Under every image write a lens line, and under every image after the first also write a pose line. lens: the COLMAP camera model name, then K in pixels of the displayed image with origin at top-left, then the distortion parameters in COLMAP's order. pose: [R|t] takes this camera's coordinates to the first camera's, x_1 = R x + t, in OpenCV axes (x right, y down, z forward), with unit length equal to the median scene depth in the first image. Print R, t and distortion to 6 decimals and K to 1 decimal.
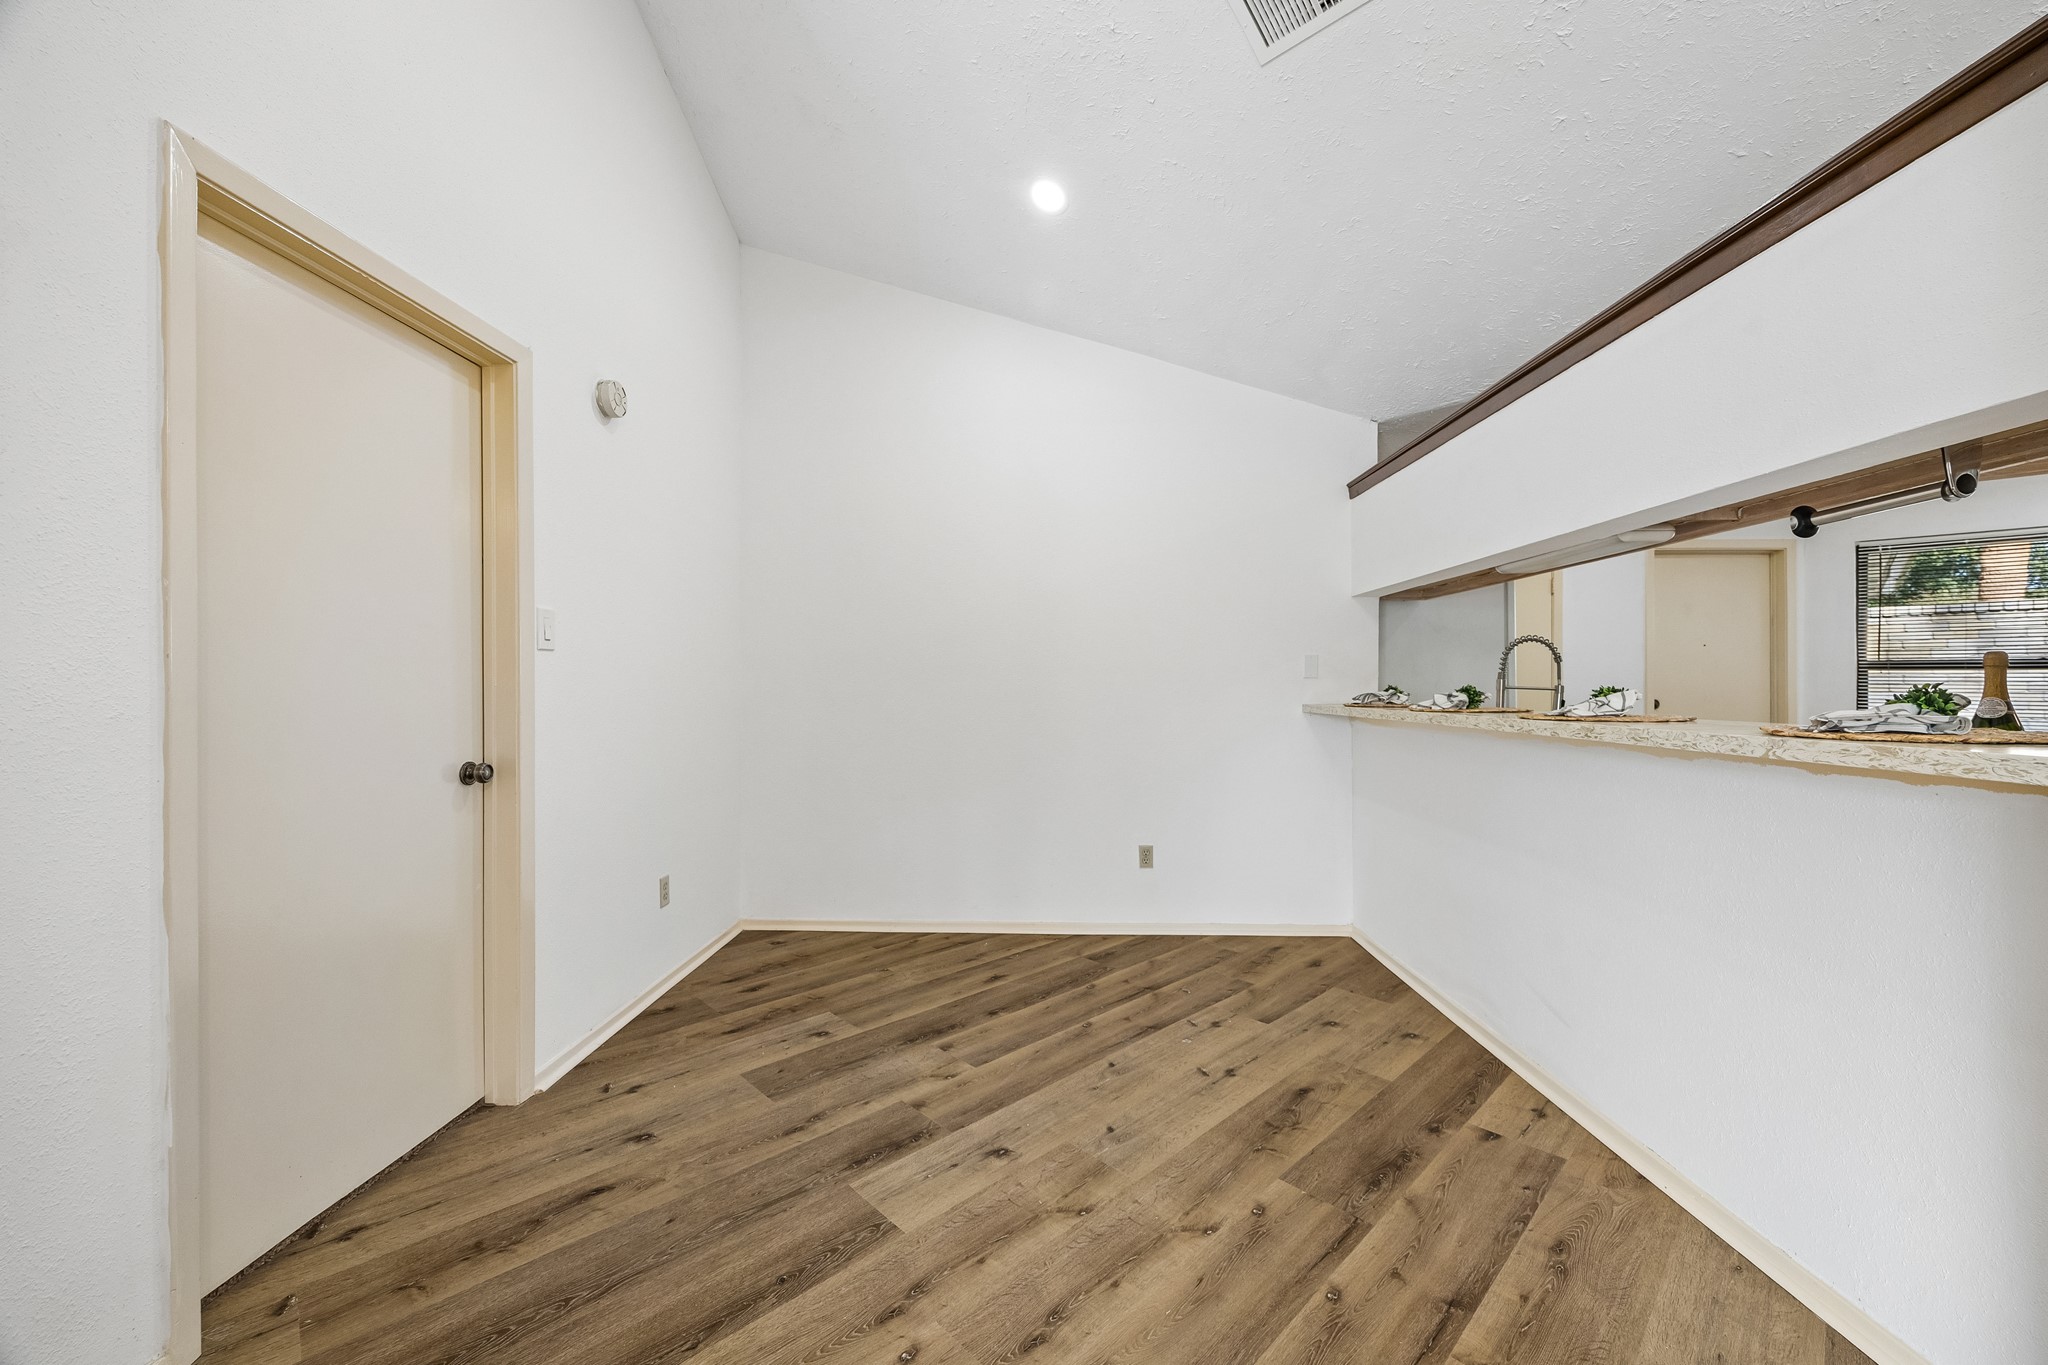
lens RADIAL K [[800.1, 0, 1028.2], [0, 800.1, 683.5], [0, 0, 1]] dist [-0.000348, -0.000887]
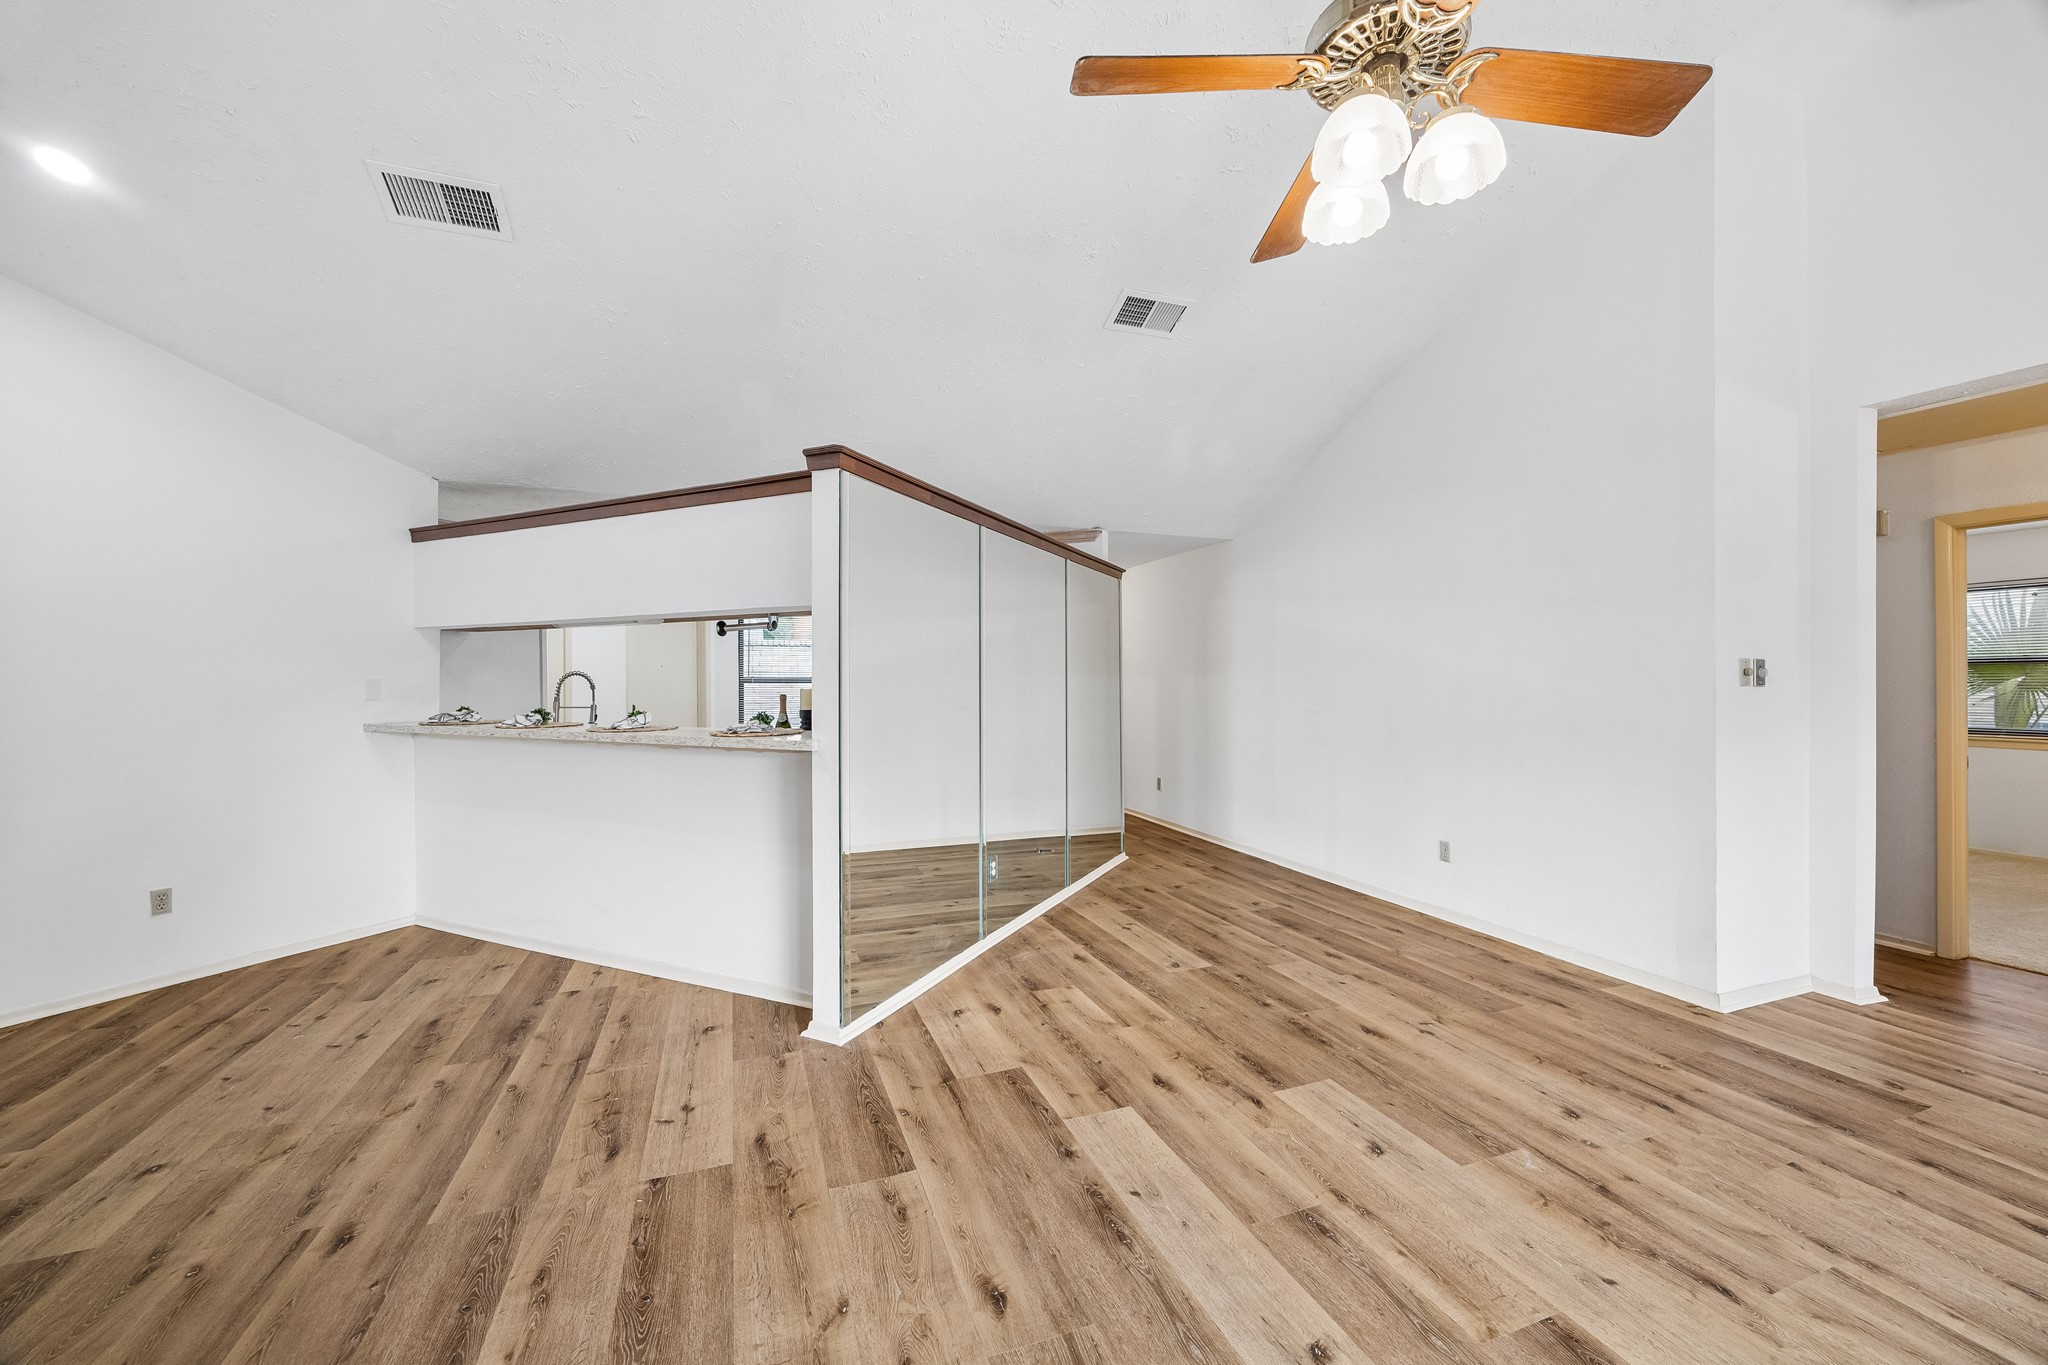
lens RADIAL K [[800.1, 0, 1024.9], [0, 800.1, 679.5], [0, 0, 1]] dist [-0.000348, -0.000887]
pose [[0.409627, -0.003894, 0.912245, -0.437678], [0.002153, 0.999992, 0.003301, -0.056675], [-0.912250, 0.000612, 0.409633, -0.413718]]
